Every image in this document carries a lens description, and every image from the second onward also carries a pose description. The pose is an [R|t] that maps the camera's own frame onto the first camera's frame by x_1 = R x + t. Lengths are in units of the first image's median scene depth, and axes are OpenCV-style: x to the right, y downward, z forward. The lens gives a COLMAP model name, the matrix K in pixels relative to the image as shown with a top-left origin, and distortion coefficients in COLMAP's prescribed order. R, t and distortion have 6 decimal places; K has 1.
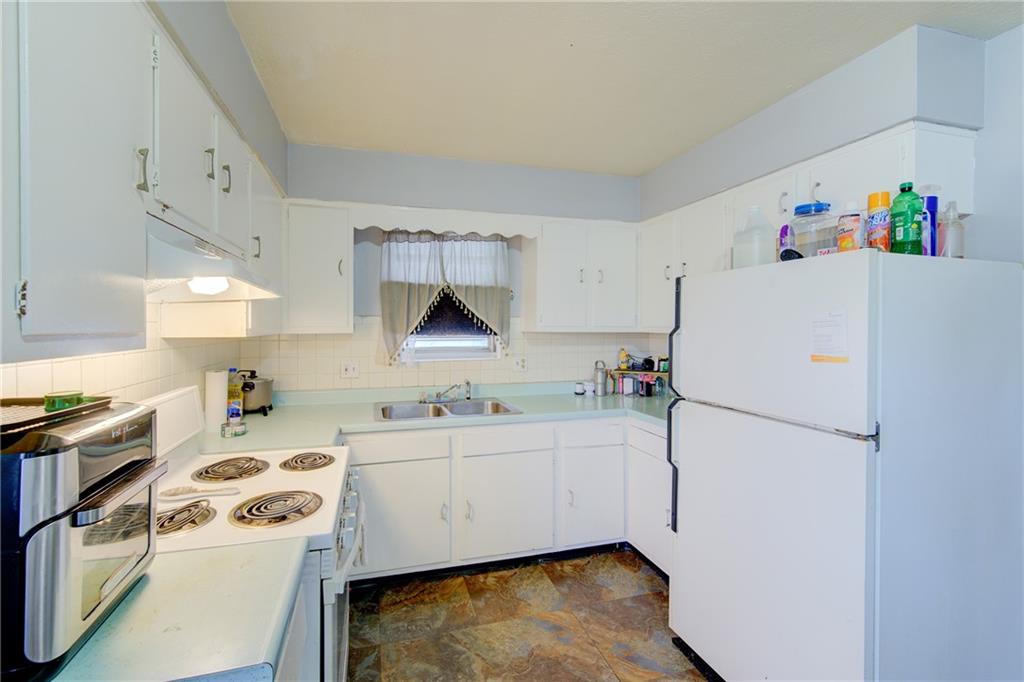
lens RADIAL K [[414.2, 0, 482.2], [0, 414.2, 329.0], [0, 0, 1]] dist [0.000515, 0.000345]
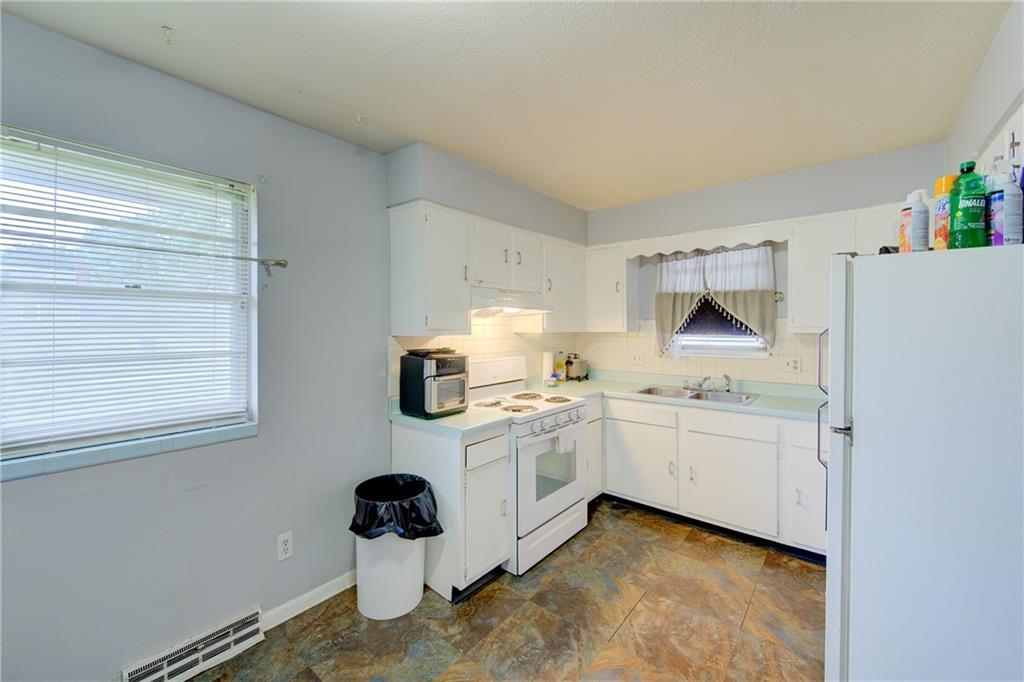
lens RADIAL K [[414.2, 0, 519.8], [0, 414.2, 332.8], [0, 0, 1]] dist [0.000515, 0.000345]
pose [[0.590707, 0.010801, -0.806814, 0.568837], [-0.005821, 0.999941, 0.009125, 0.002020], [0.806865, -0.000694, 0.590735, -0.134743]]
